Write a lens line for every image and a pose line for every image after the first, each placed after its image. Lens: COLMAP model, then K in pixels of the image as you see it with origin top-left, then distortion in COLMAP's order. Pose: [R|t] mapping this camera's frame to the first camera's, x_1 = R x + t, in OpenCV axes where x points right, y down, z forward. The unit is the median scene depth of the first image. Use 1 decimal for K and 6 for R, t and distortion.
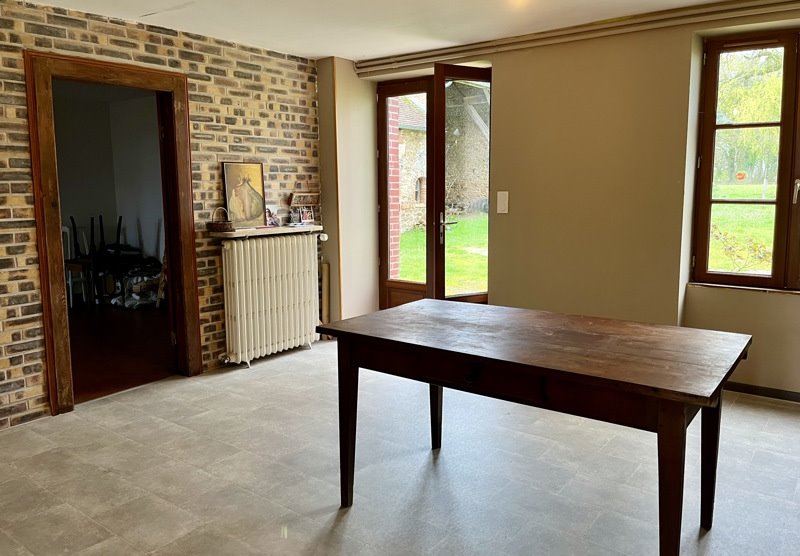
lens RADIAL K [[621.6, 0, 401.3], [0, 621.6, 278.1], [0, 0, 1]] dist [0.002857, -0.004415]
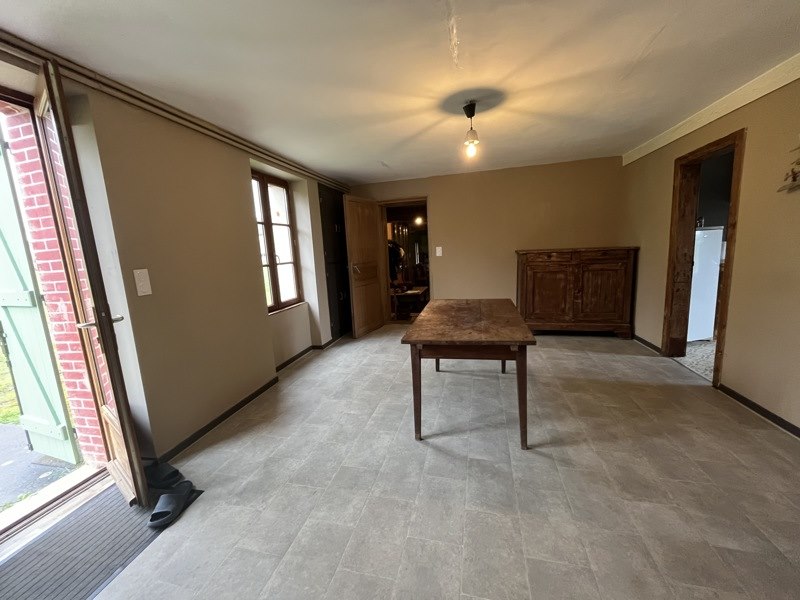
lens RADIAL K [[325.3, 0, 401.9], [0, 325.3, 298.4], [0, 0, 1]] dist [-0.004033, -0.000343]
pose [[-0.407726, -0.119412, 0.905263, -0.536082], [0.185480, 0.959912, 0.210159, -0.181125], [-0.894068, 0.253595, -0.369232, 1.212809]]
